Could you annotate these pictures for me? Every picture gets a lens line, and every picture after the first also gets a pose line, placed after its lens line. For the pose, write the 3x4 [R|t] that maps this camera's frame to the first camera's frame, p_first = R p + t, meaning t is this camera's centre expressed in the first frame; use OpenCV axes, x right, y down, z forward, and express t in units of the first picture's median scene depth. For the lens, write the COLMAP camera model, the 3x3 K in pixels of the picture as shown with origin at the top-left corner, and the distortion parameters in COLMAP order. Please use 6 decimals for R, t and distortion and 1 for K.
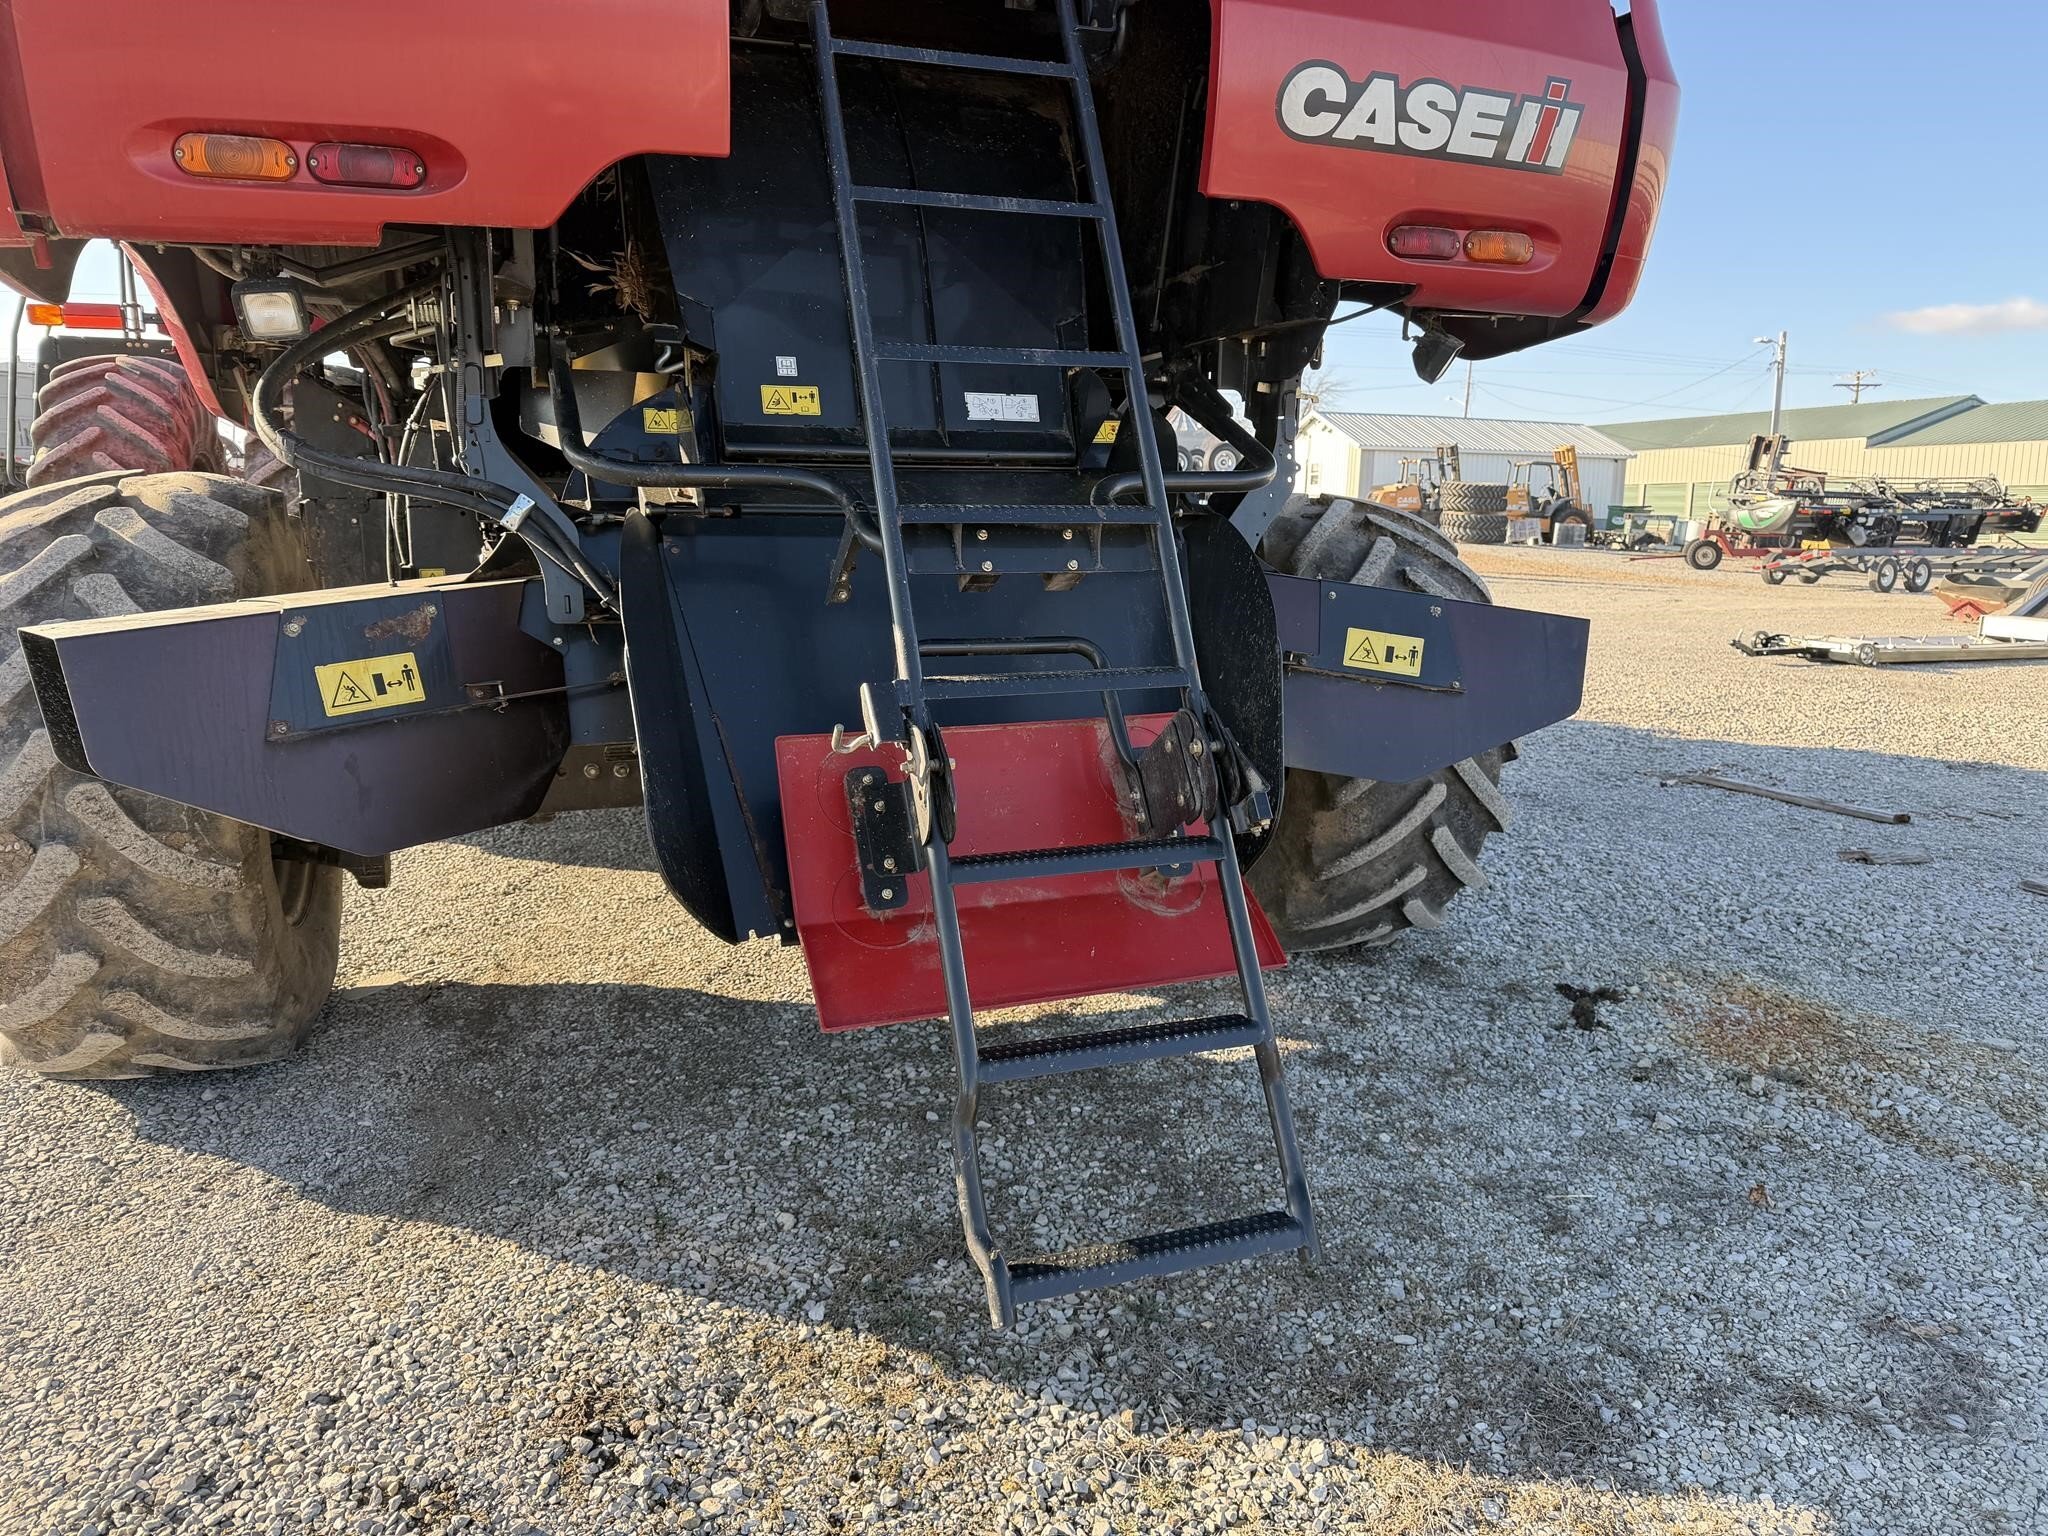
lens RADIAL K [[1483.8, 0, 1024.0], [0, 1483.8, 750.9], [0, 0, 1]] dist [0.056707, -0.080721]
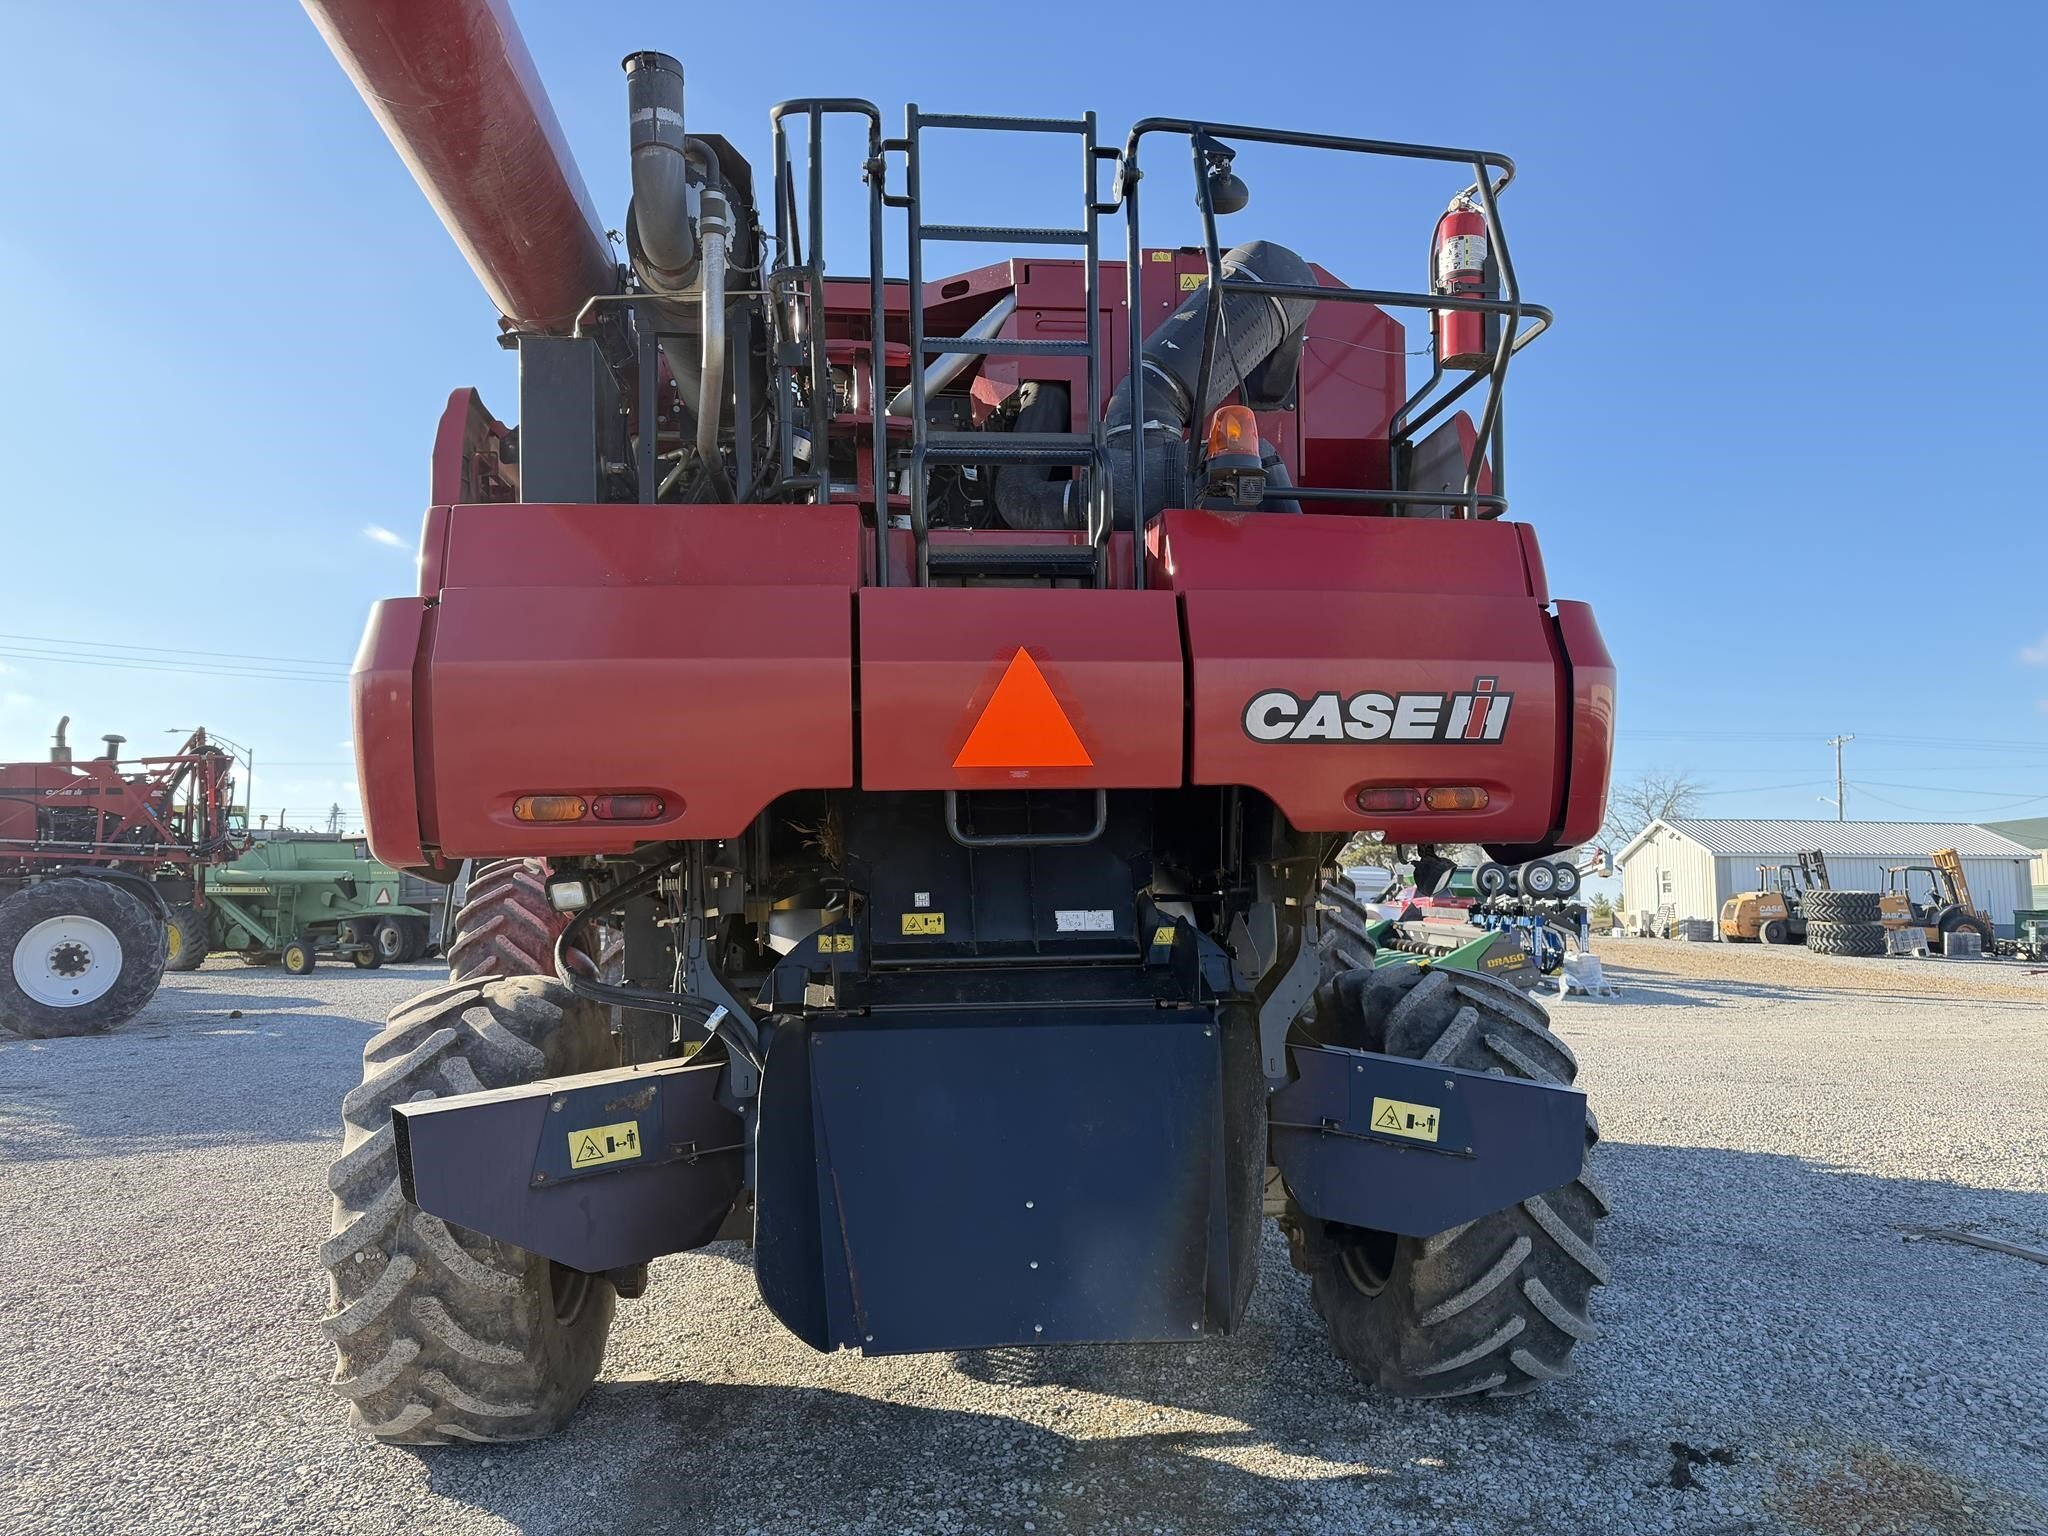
lens RADIAL K [[1483.8, 0, 1027.0], [0, 1483.8, 724.8], [0, 0, 1]] dist [0.056707, -0.080721]
pose [[0.972136, -0.047509, -0.229555, 0.243747], [-0.019877, 0.959015, -0.282659, -0.026422], [0.233575, 0.279346, 0.931348, -0.283522]]
